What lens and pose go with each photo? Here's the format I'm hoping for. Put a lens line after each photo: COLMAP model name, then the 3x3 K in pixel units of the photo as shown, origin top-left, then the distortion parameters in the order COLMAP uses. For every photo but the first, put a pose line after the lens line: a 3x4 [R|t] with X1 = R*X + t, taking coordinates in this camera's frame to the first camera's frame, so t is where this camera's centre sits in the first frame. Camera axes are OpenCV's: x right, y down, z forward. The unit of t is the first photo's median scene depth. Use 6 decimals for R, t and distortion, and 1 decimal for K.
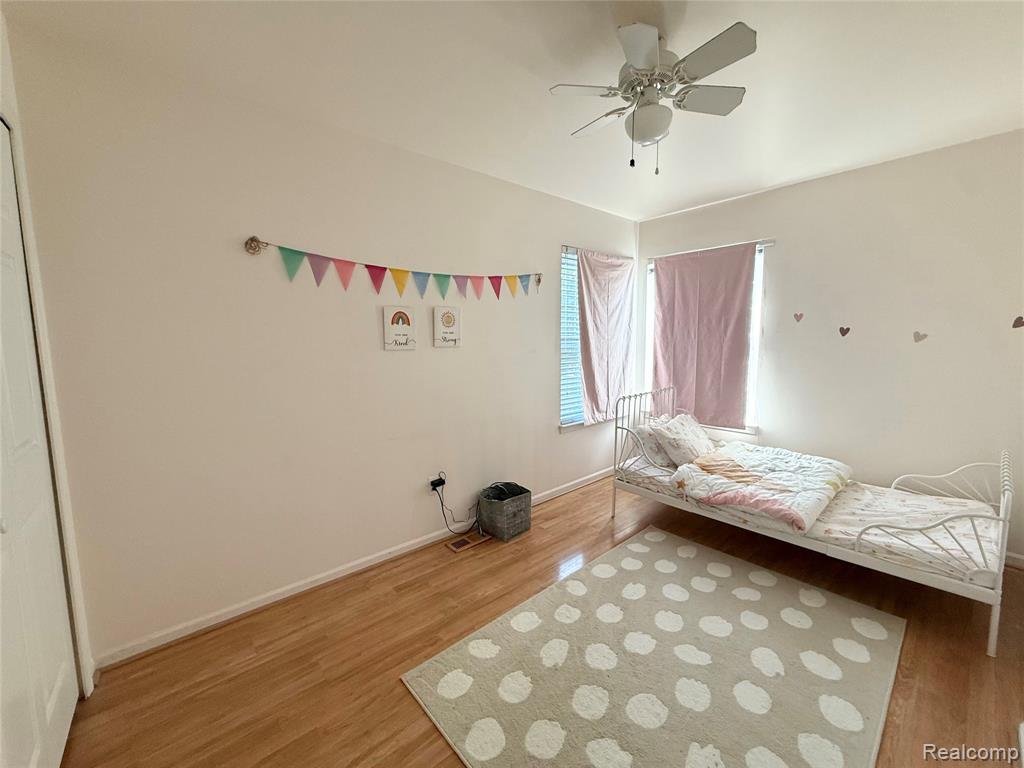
lens RADIAL K [[408.3, 0, 509.7], [0, 408.3, 380.6], [0, 0, 1]] dist [0.001339, 0.000077]
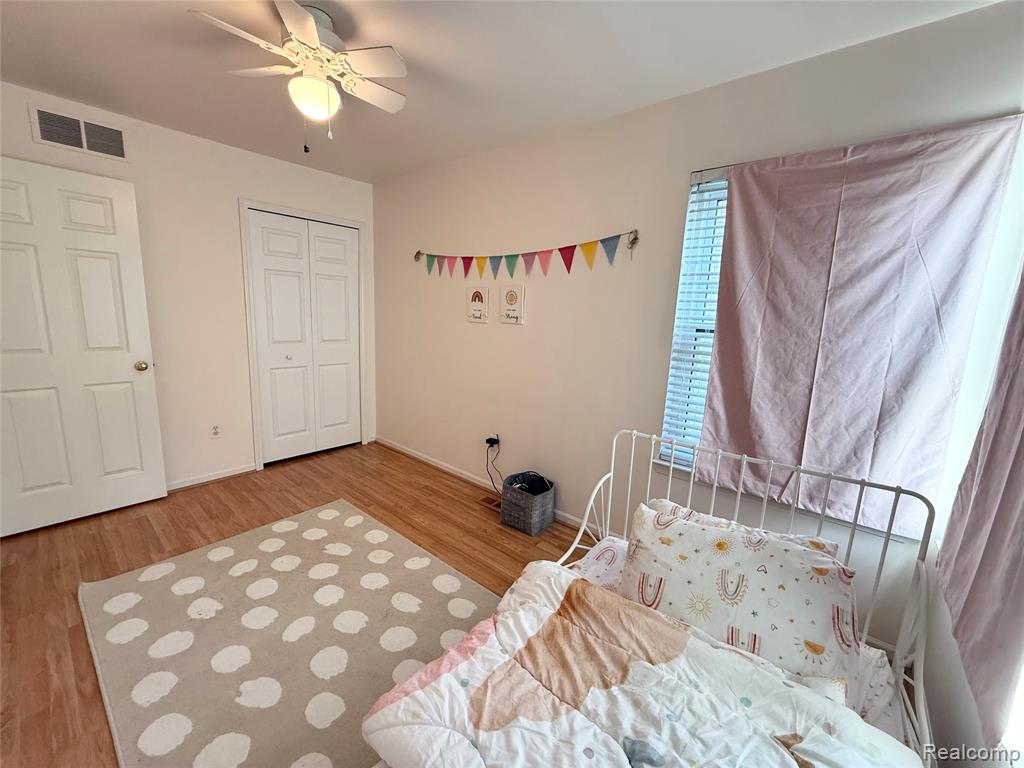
lens RADIAL K [[408.3, 0, 508.6], [0, 408.3, 382.9], [0, 0, 1]] dist [0.001339, 0.000077]
pose [[0.148570, 0.195117, -0.969462, 0.968186], [-0.147371, 0.973763, 0.173398, -0.122605], [0.977859, 0.117109, 0.173426, 0.879020]]
